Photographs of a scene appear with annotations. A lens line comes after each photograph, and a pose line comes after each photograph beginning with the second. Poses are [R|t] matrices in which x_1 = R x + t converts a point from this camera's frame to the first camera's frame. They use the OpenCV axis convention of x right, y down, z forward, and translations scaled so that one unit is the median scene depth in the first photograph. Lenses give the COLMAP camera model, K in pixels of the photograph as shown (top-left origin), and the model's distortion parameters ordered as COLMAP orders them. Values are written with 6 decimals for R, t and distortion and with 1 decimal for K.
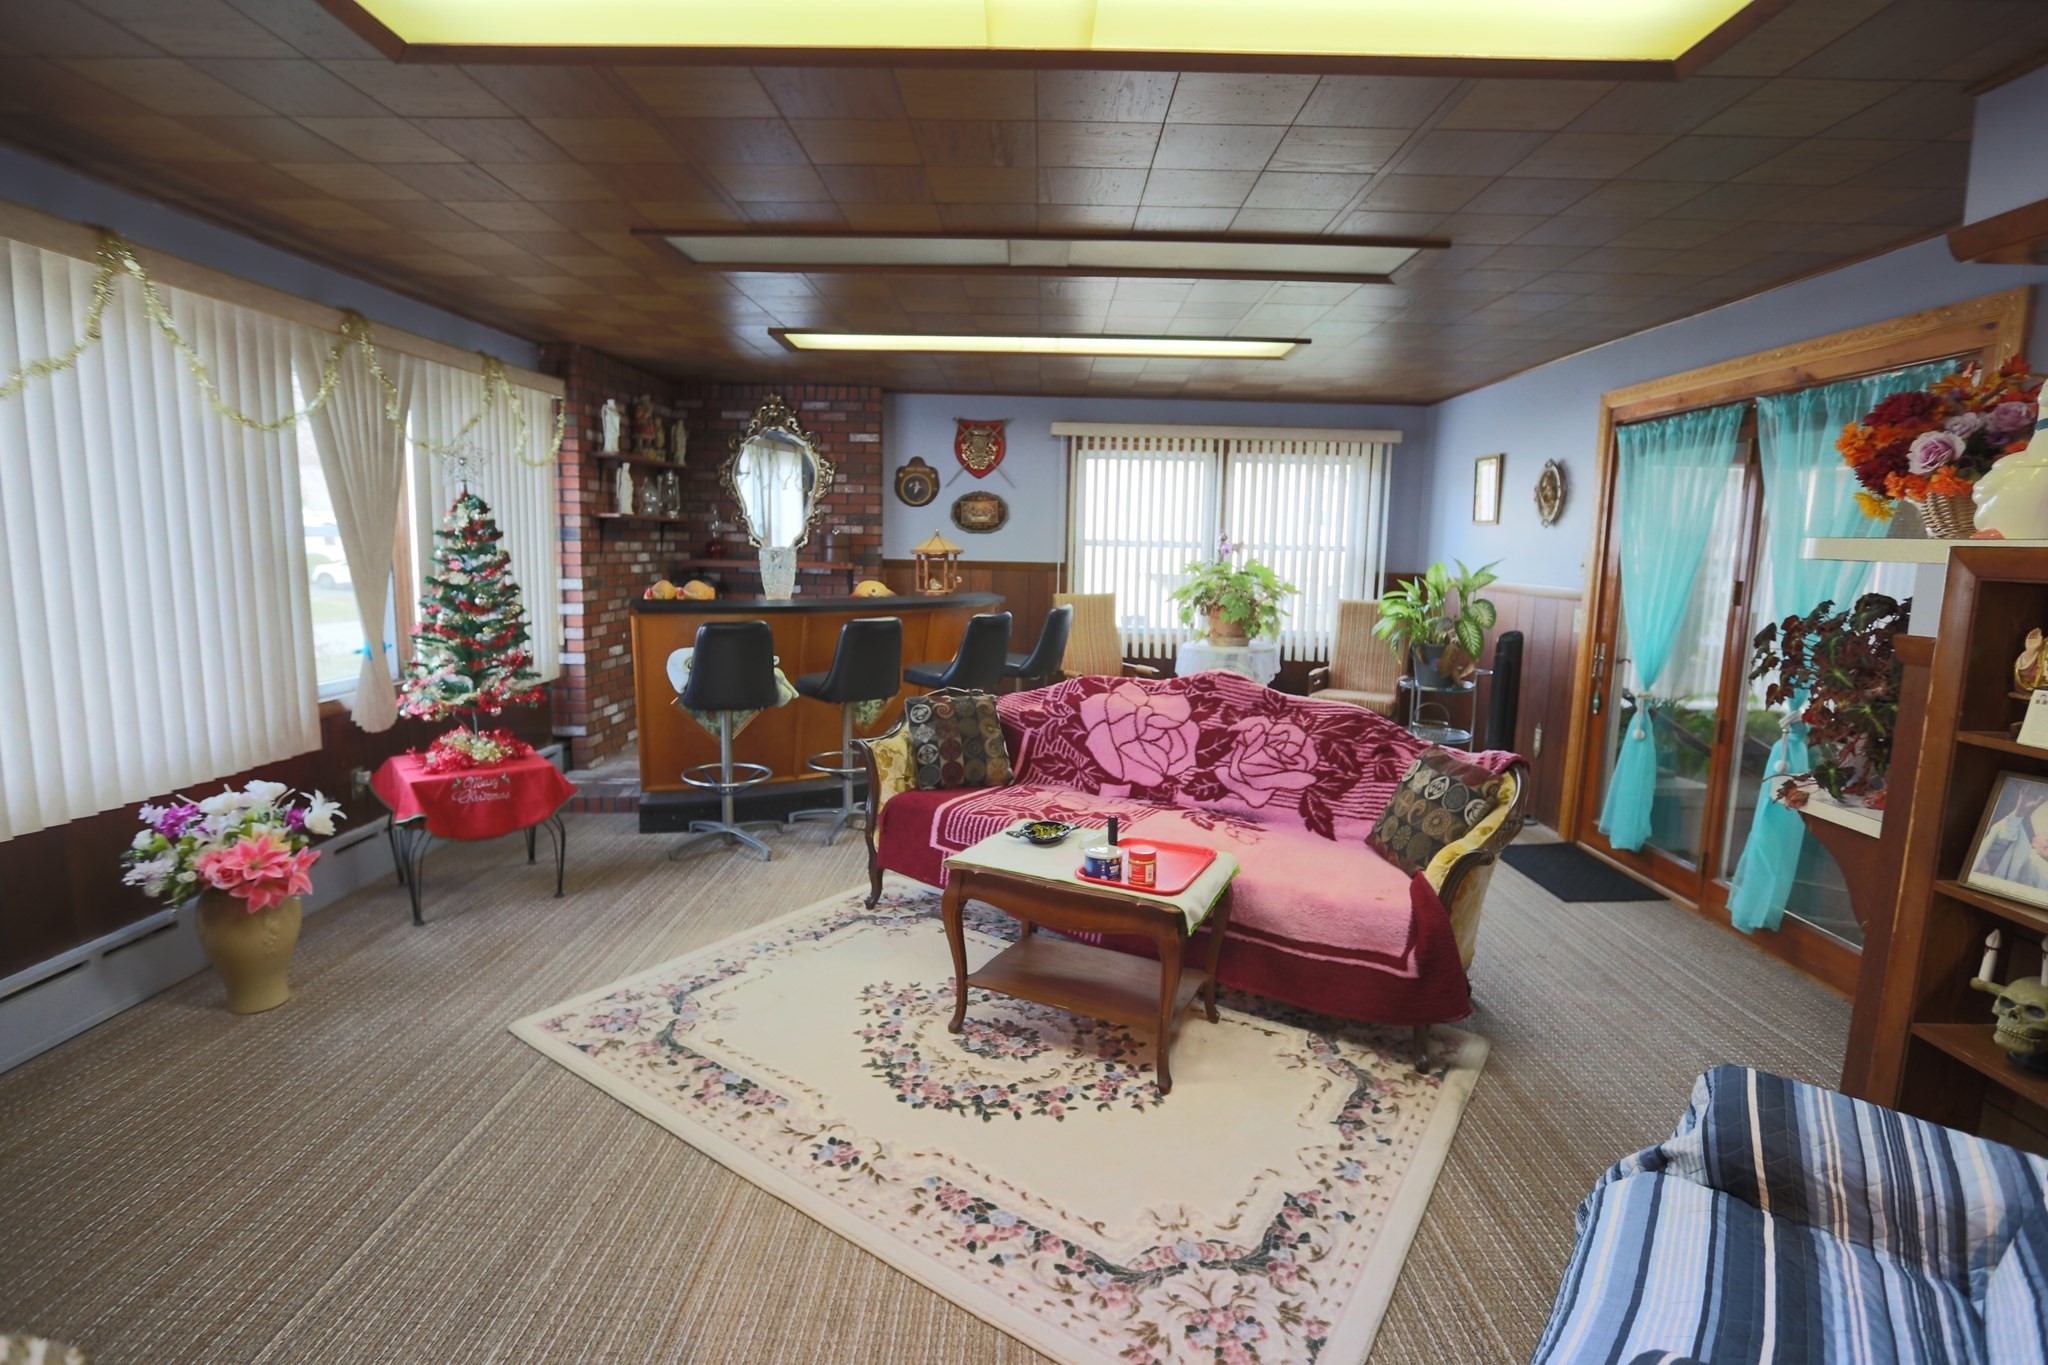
lens RADIAL K [[991.1, 0, 1007.6], [0, 991.1, 675.6], [0, 0, 1]] dist [-0.040412, 0.013367]
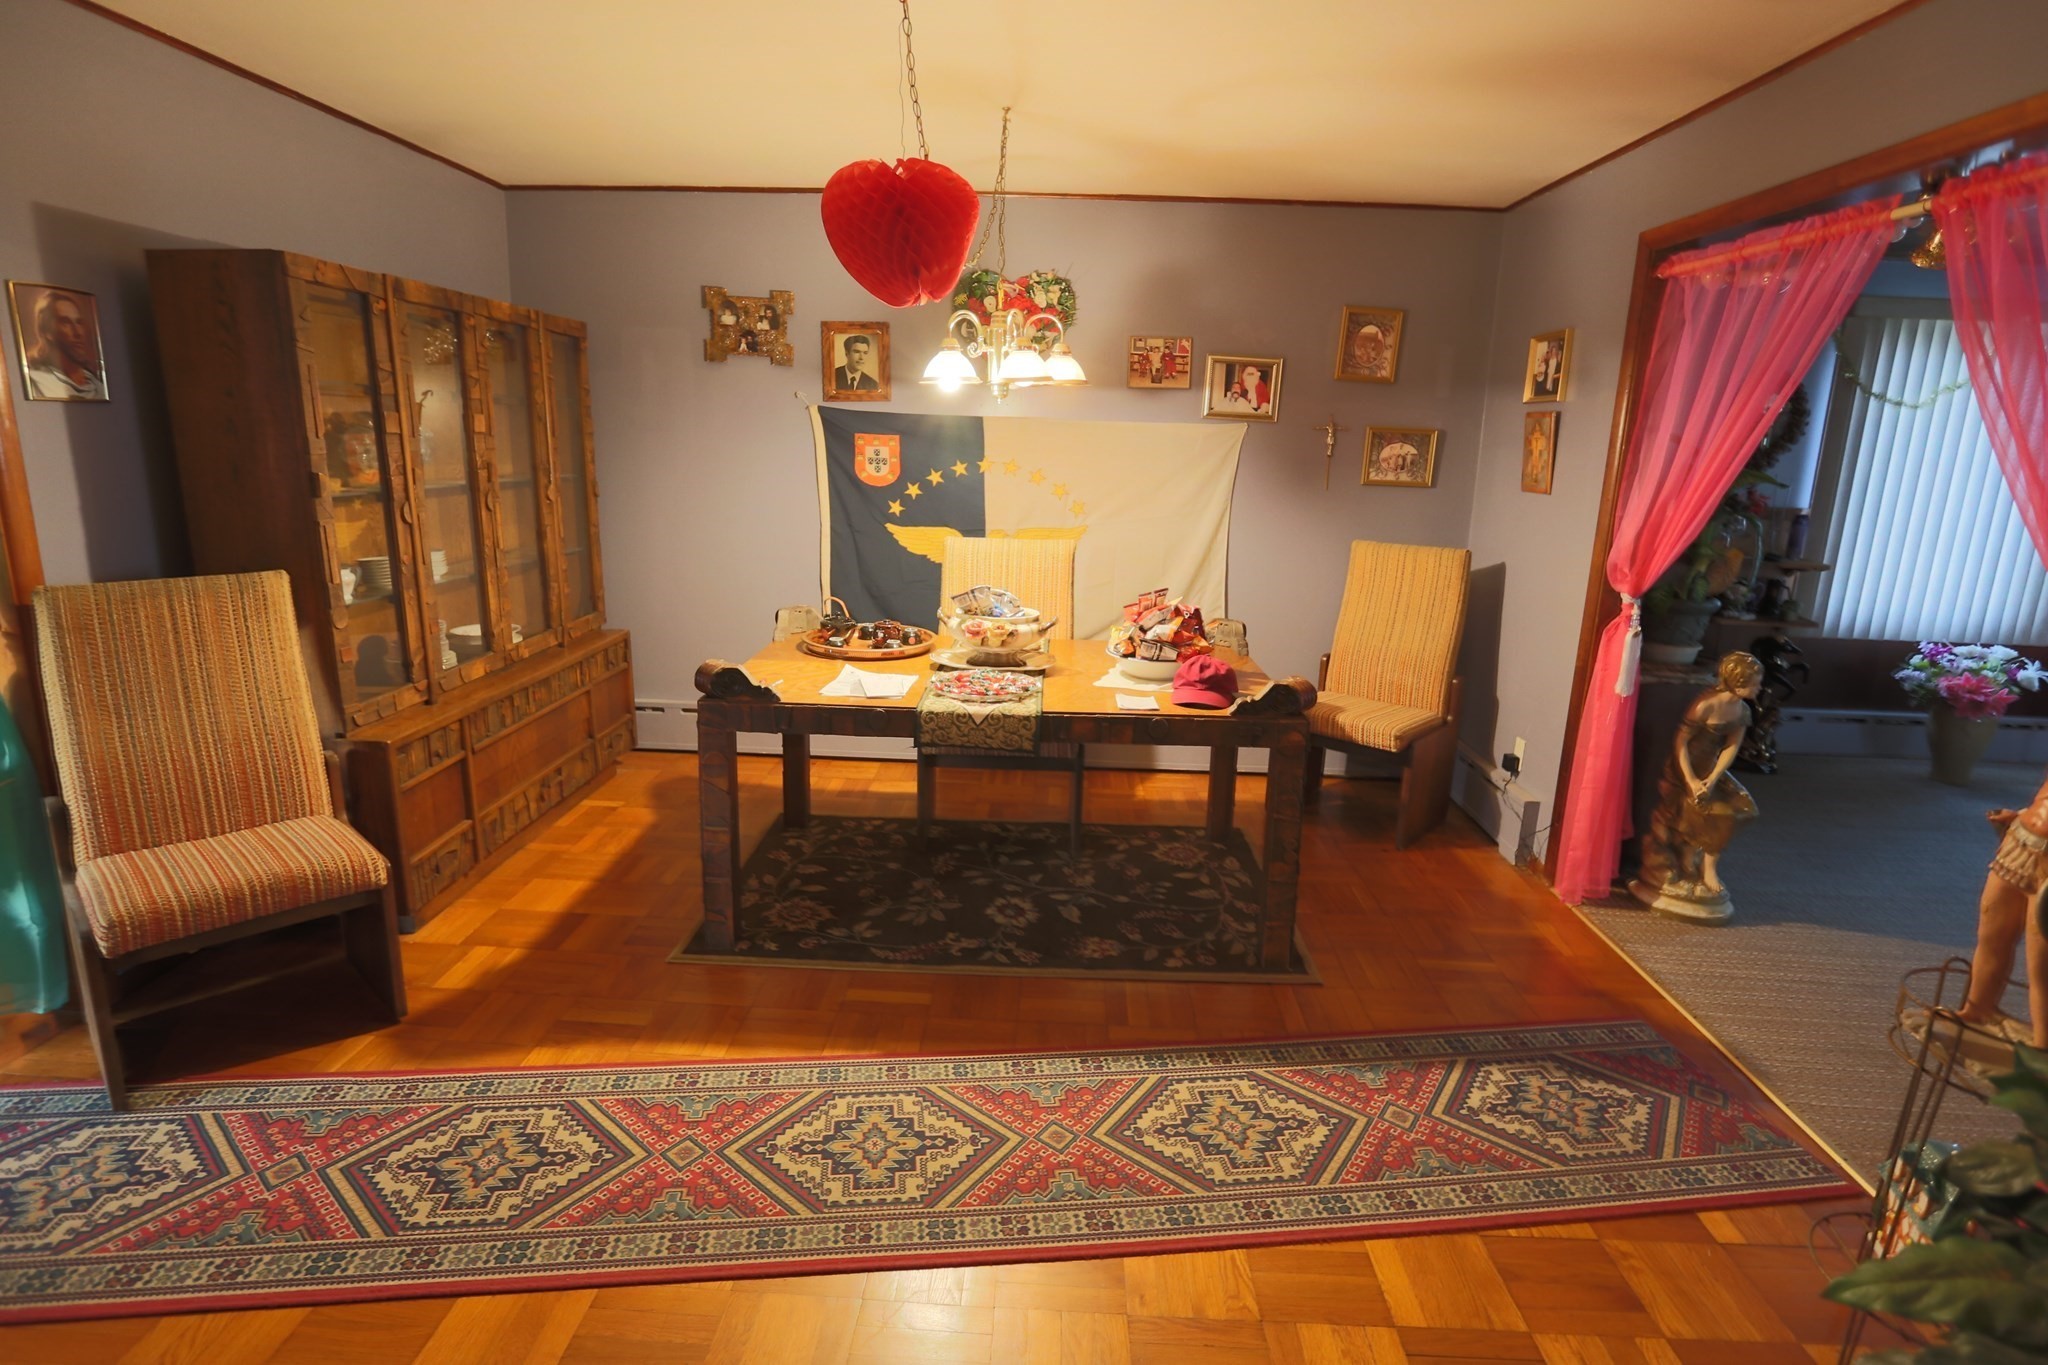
lens RADIAL K [[1049.7, 0, 1005.4], [0, 1049.7, 672.4], [0, 0, 1]] dist [-0.031124, 0.001701]
pose [[-0.018084, 0.205711, -0.978446, 0.492904], [-0.163469, 0.964829, 0.205869, 0.042753], [0.986383, 0.163668, 0.016179, -0.334336]]
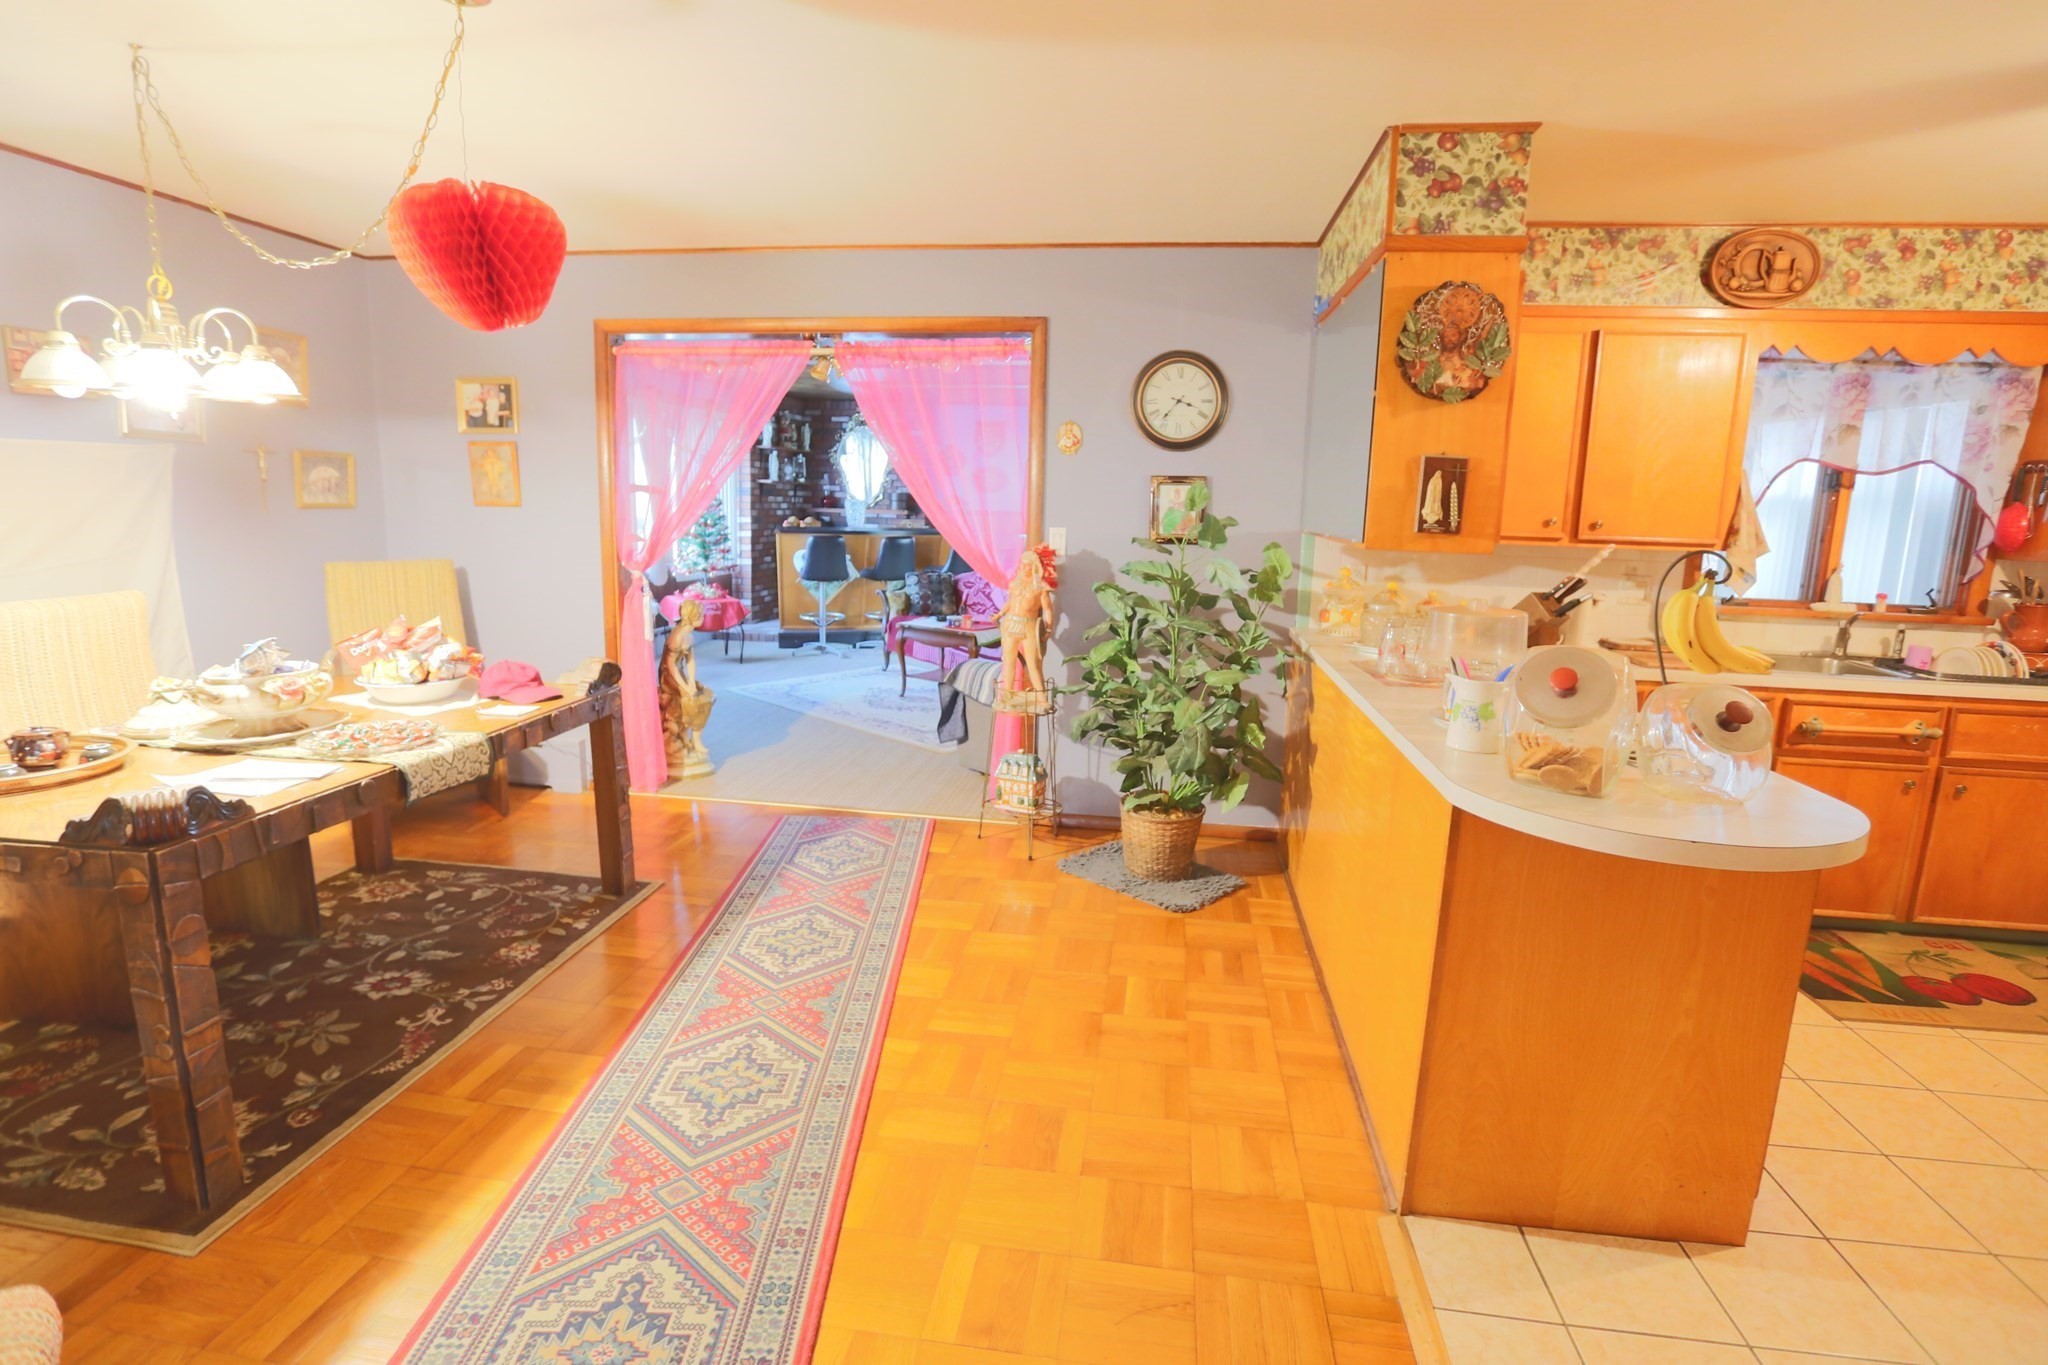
lens RADIAL K [[991.1, 0, 1018.7], [0, 991.1, 673.4], [0, 0, 1]] dist [-0.040412, 0.013367]
pose [[0.992162, 0.028798, -0.121596, 0.299050], [-0.024463, 0.999016, 0.036996, 0.115067], [0.122542, -0.033732, 0.991890, -0.784579]]
